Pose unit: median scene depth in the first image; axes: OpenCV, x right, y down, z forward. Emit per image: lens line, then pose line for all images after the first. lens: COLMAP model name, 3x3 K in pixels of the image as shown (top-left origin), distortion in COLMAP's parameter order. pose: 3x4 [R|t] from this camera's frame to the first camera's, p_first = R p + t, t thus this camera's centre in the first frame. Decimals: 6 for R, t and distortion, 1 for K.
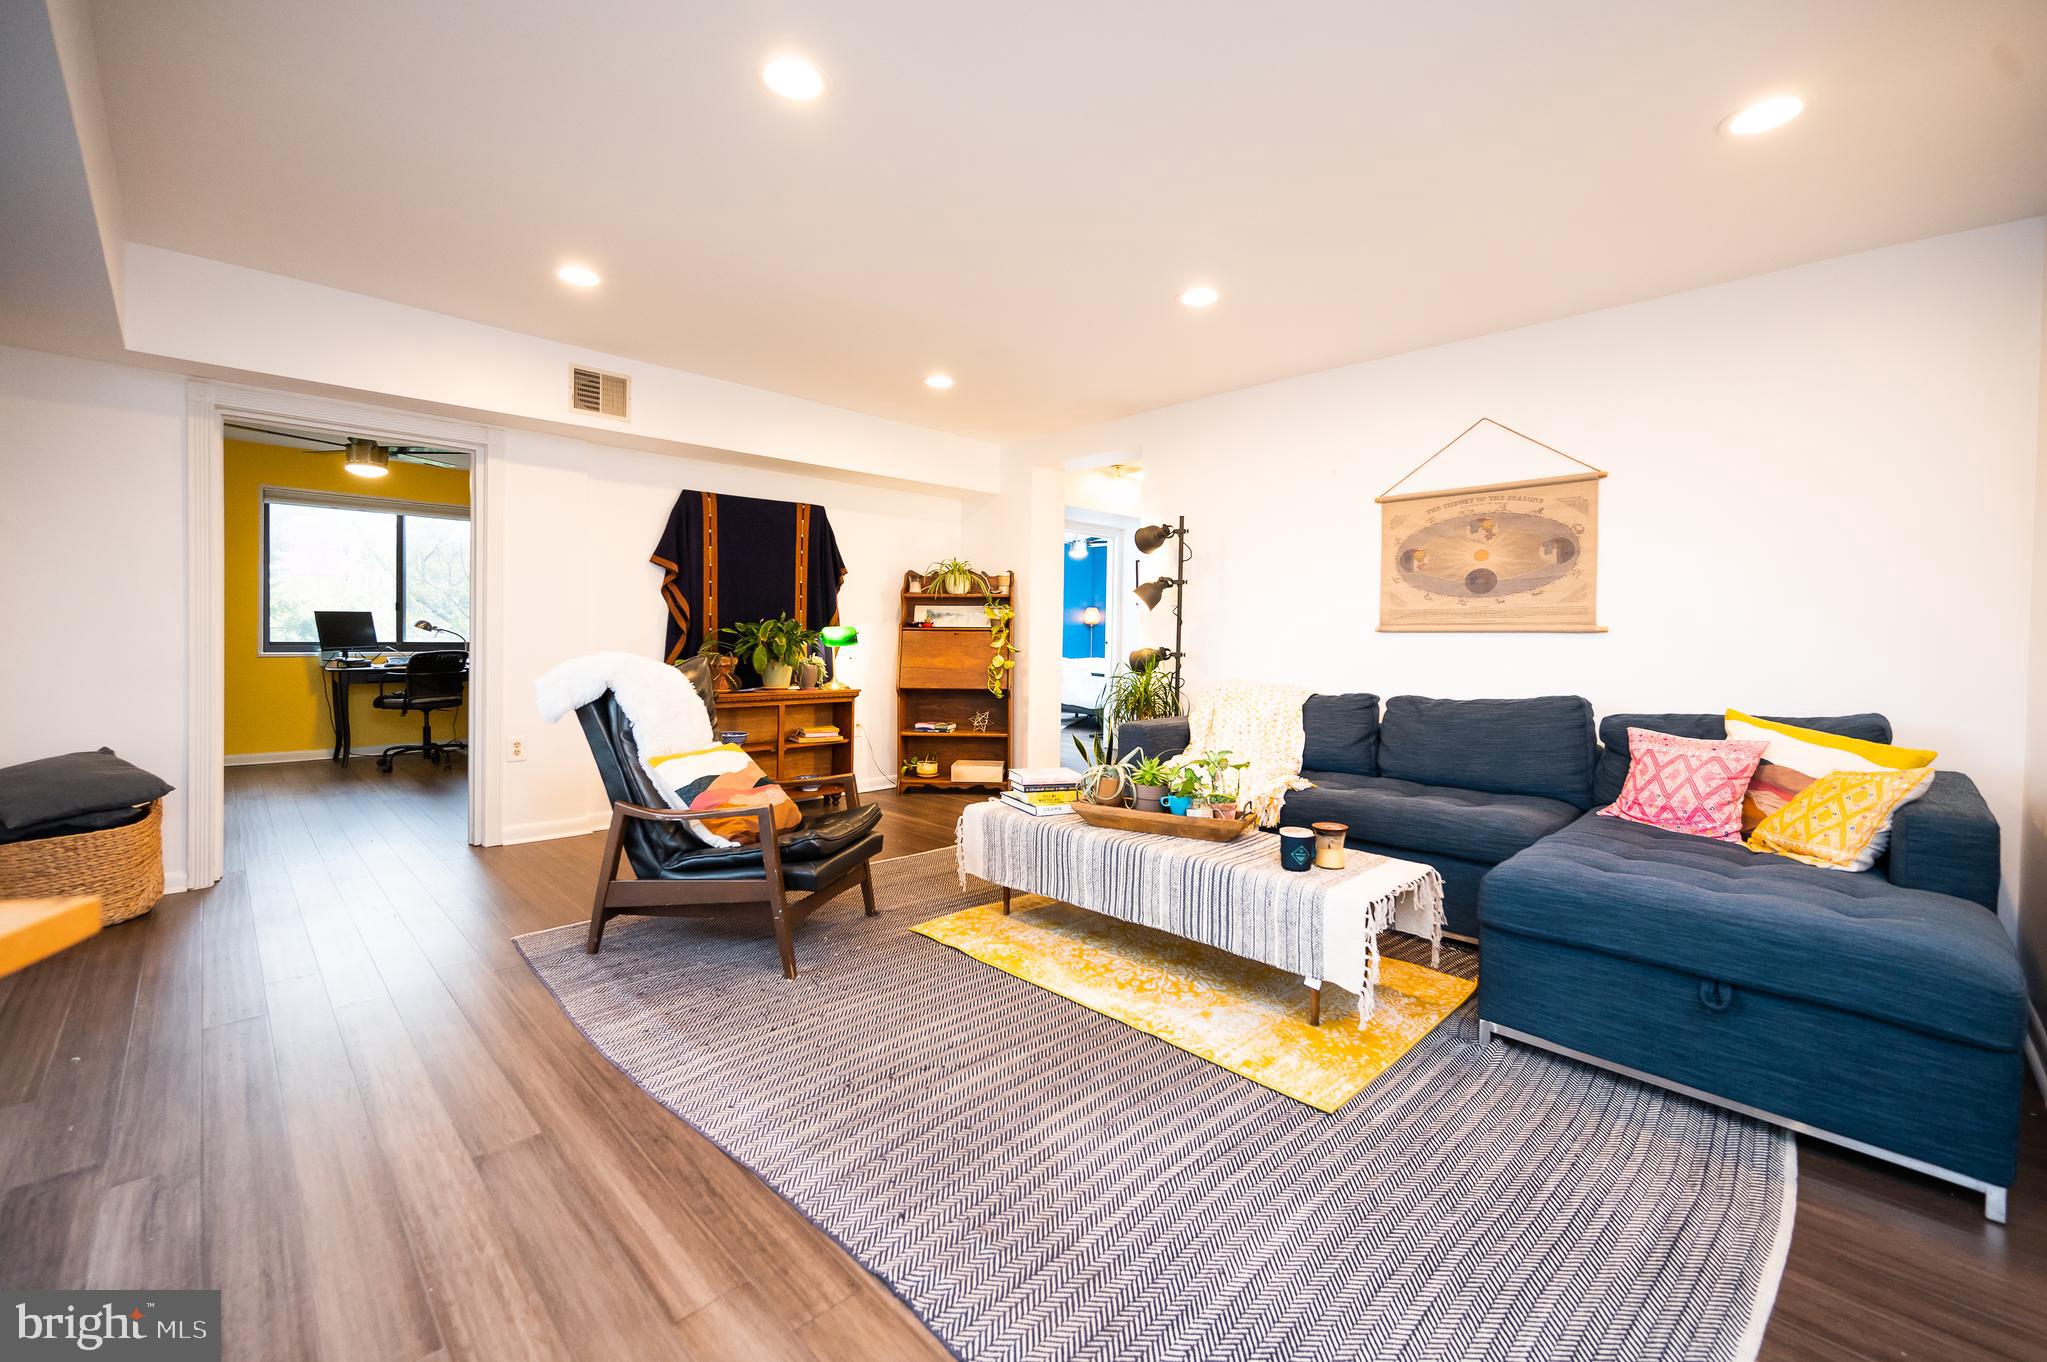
lens RADIAL K [[829.4, 0, 1037.4], [0, 829.4, 644.2], [0, 0, 1]] dist [-0.000146, -0.000712]
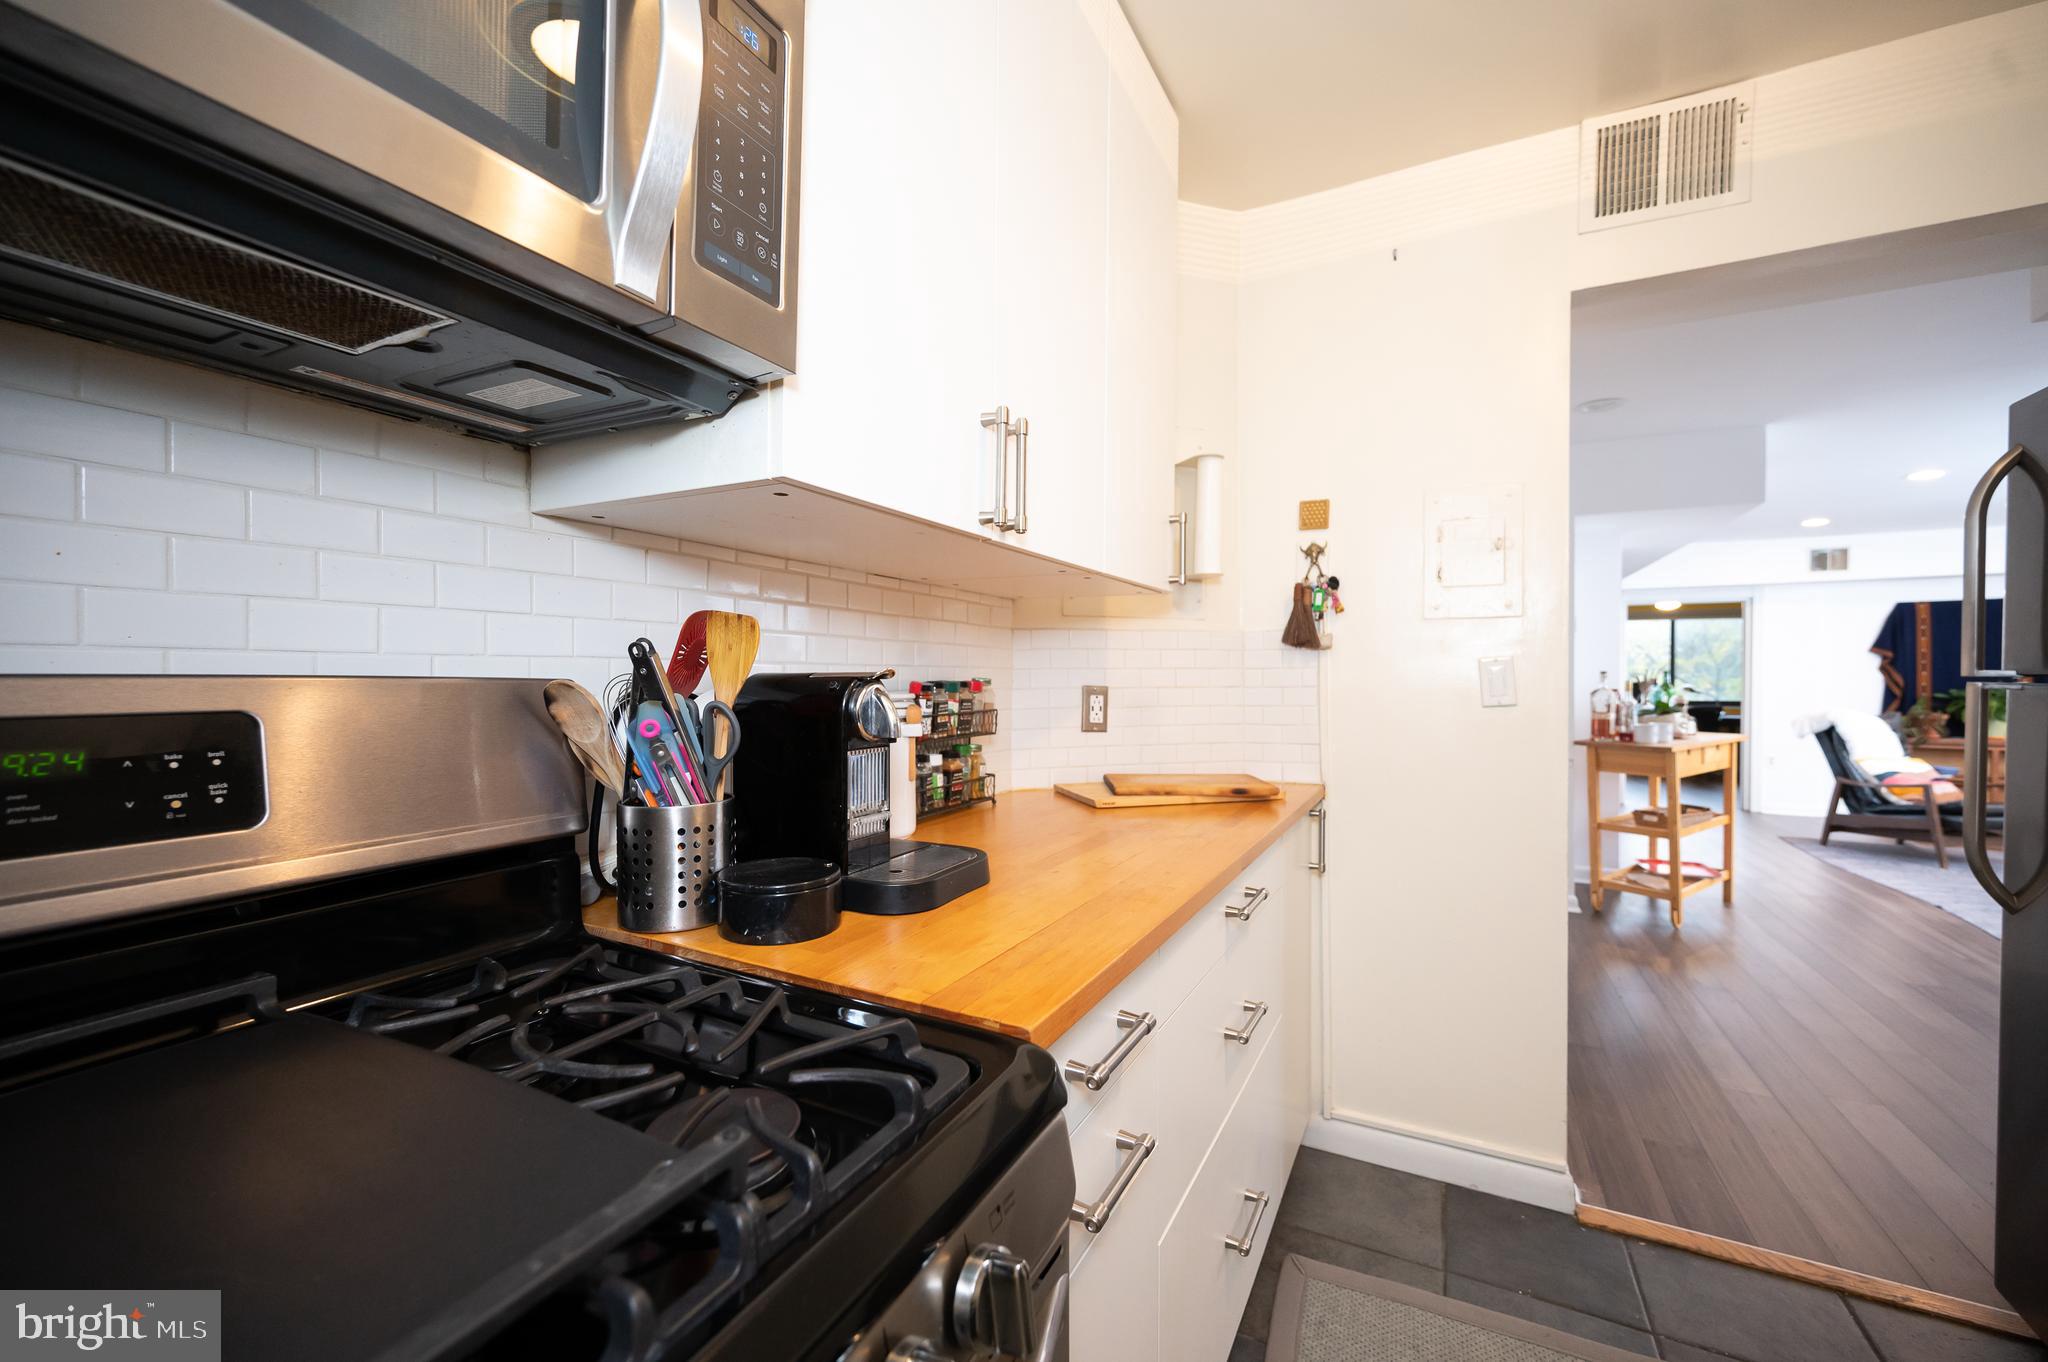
lens RADIAL K [[809.8, 0, 1020.2], [0, 809.8, 678.1], [0, 0, 1]] dist [-0.001661, -0.000068]
pose [[0.291027, -0.009568, -0.956667, 0.659868], [-0.012757, 0.999822, -0.013880, -0.009079], [0.956630, 0.016244, 0.290853, -1.226270]]
